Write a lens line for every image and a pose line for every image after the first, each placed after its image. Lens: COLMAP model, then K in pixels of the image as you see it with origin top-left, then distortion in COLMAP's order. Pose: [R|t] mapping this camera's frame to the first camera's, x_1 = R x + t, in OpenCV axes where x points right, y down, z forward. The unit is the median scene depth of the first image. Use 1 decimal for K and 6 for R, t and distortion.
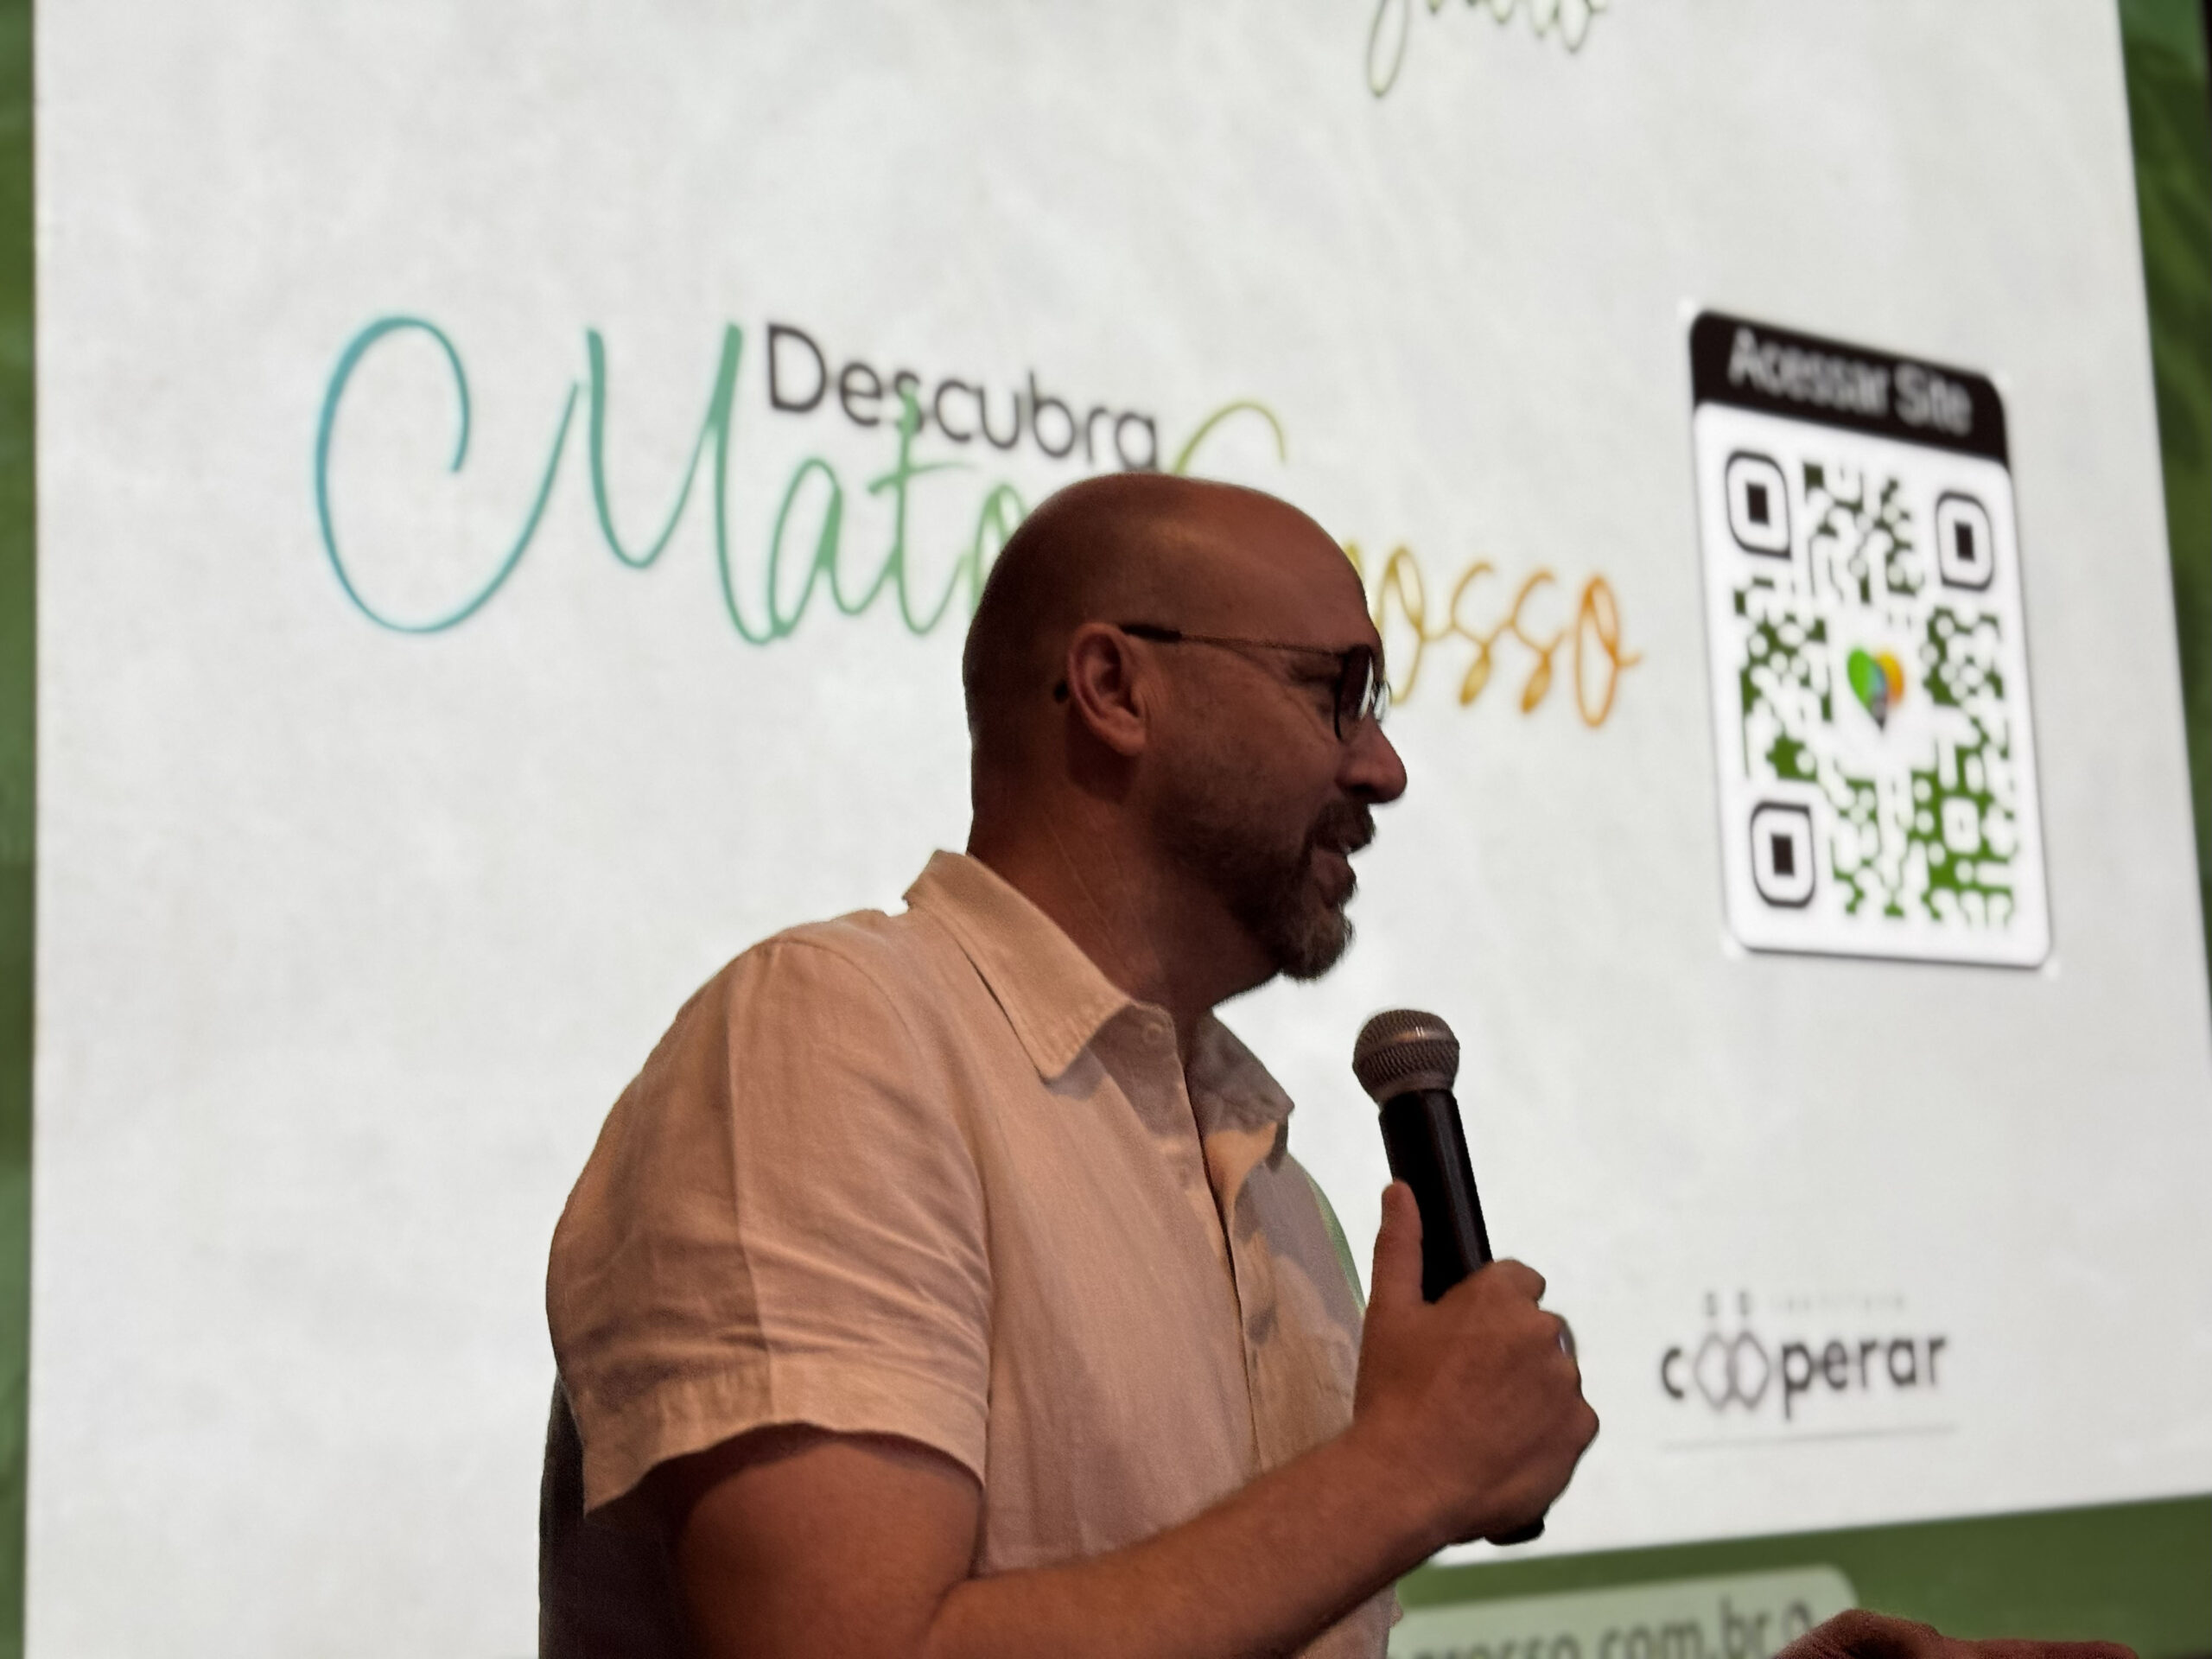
lens RADIAL K [[3250.9, 0, 1114.5], [0, 3250.9, 837.8], [0, 0, 1]] dist [0.128448, -0.015070]
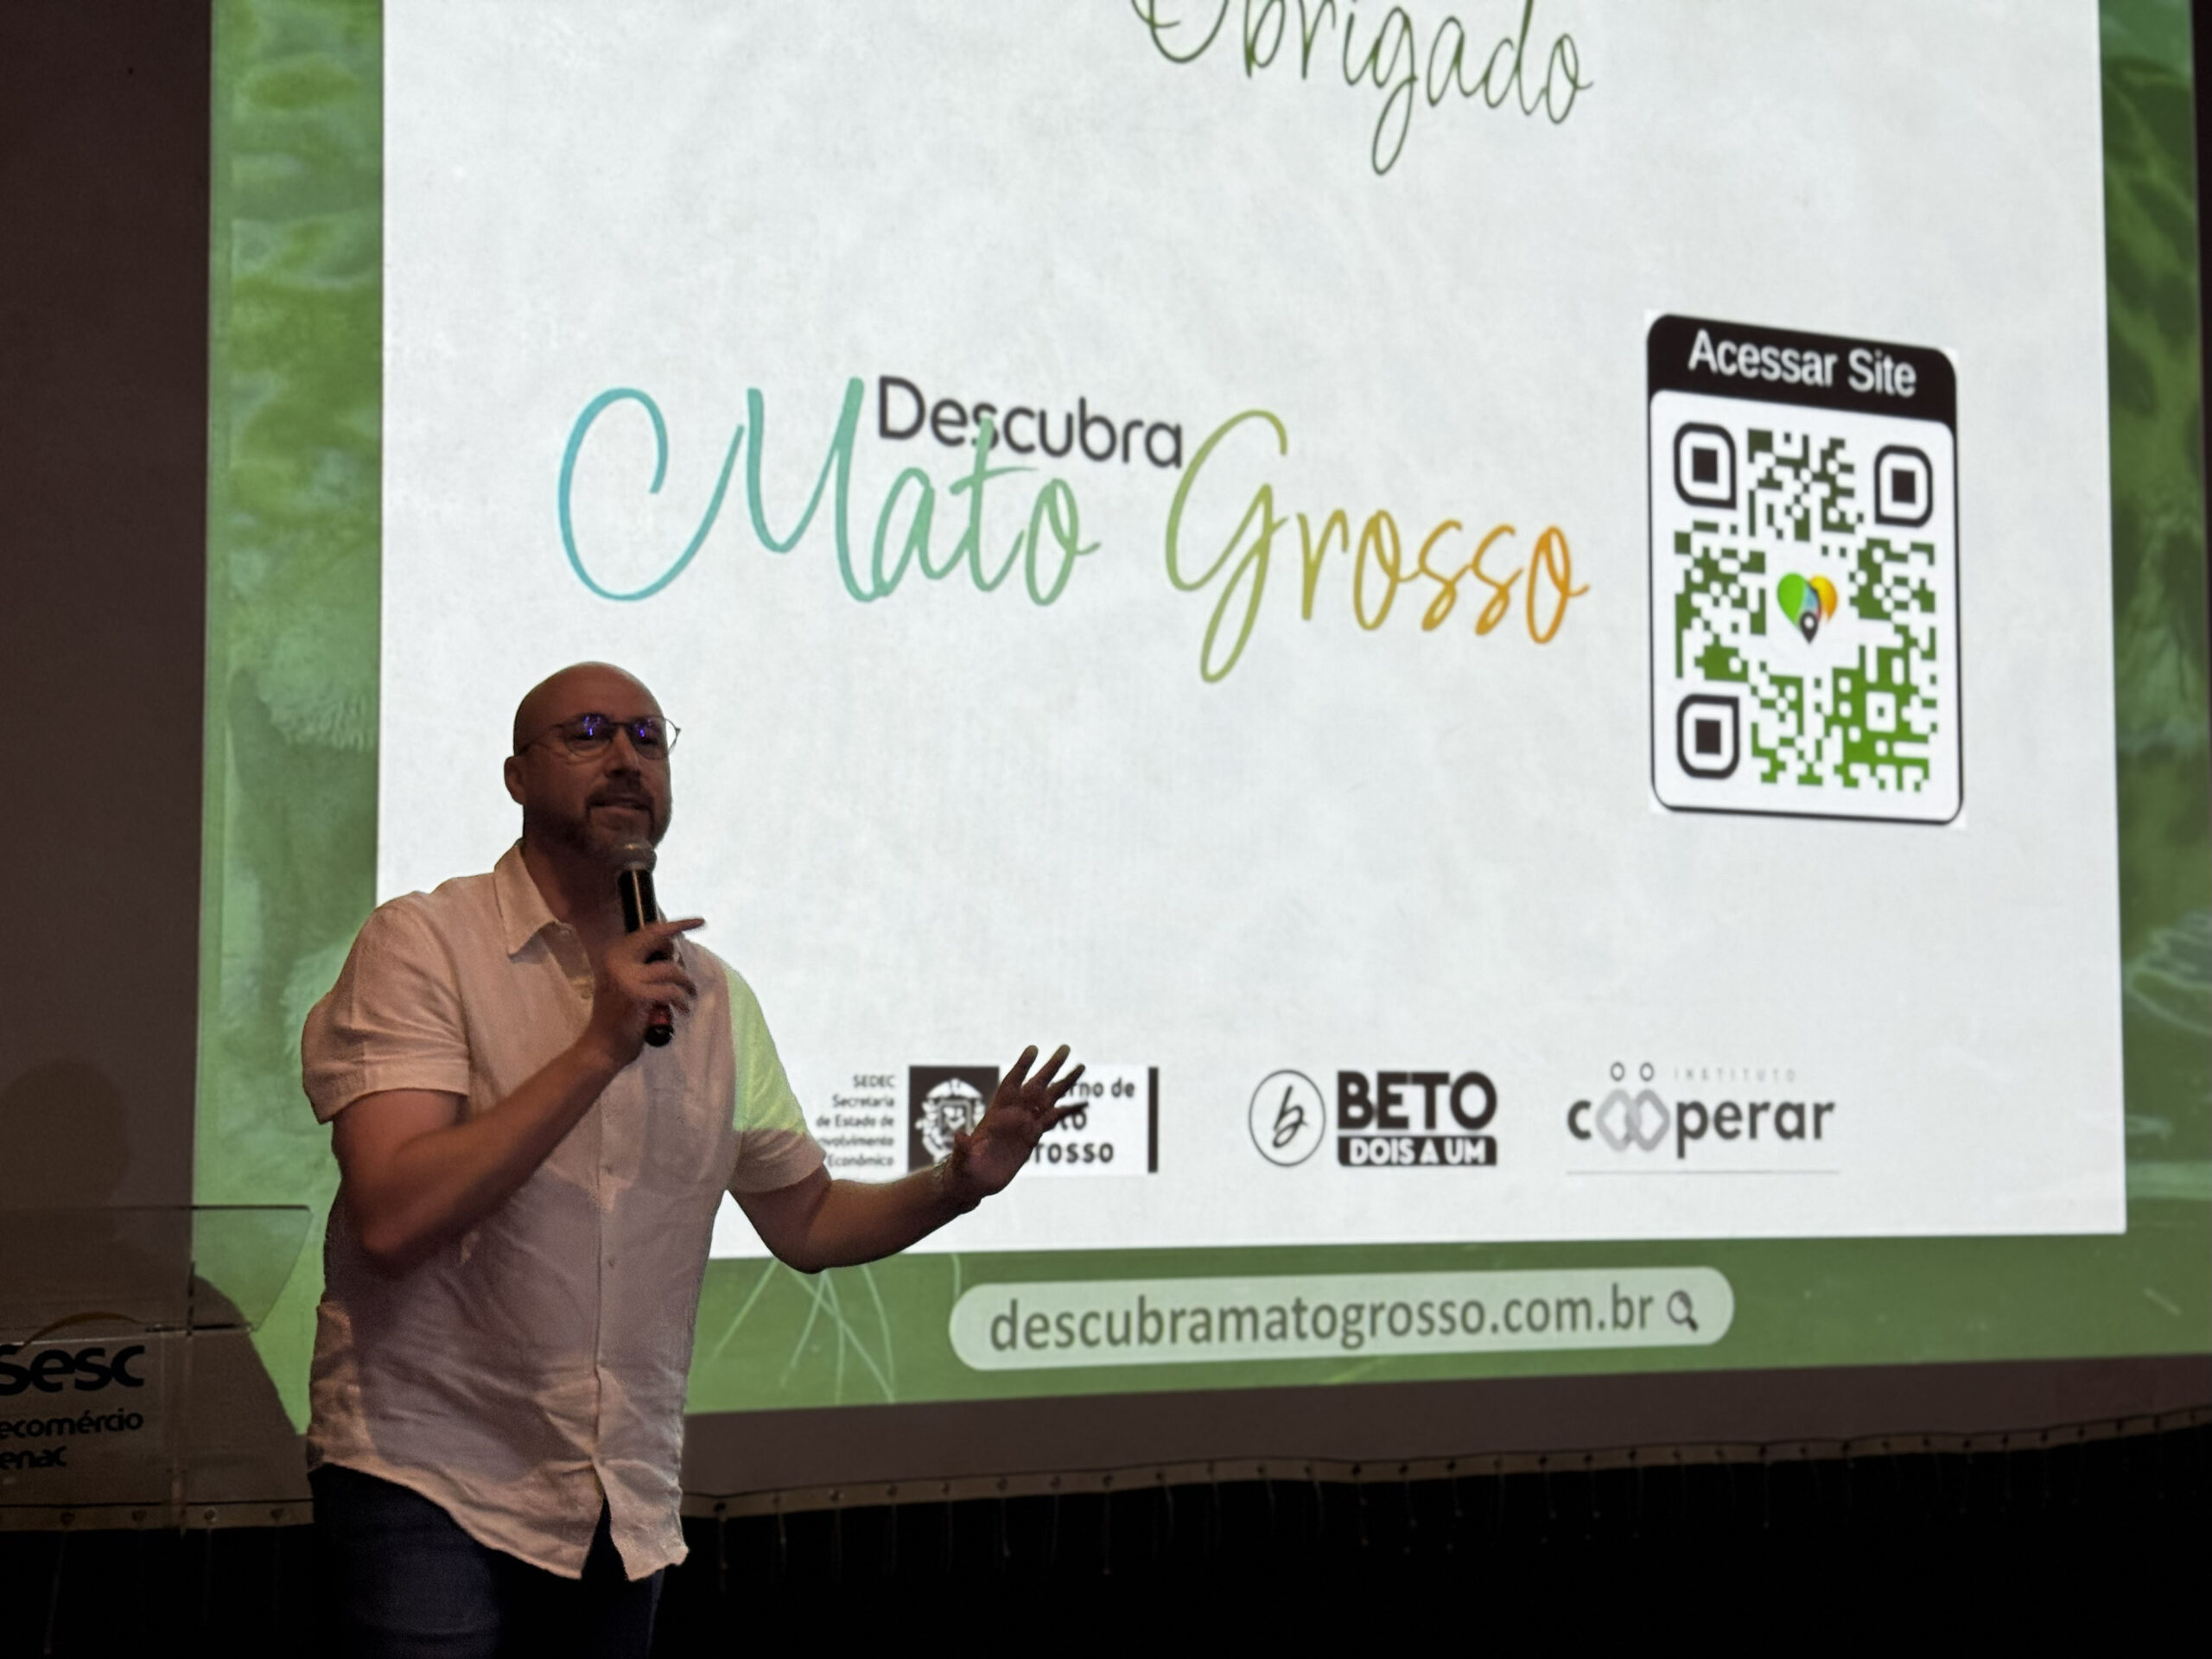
lens RADIAL K [[3250.9, 0, 1114.5], [0, 3250.9, 837.8], [0, 0, 1]] dist [0.128448, -0.015070]
pose [[0.979286, 0.028284, -0.200496, 0.230604], [-0.012874, 0.996890, 0.077749, -0.052182], [0.202071, -0.073558, 0.976605, -0.328853]]
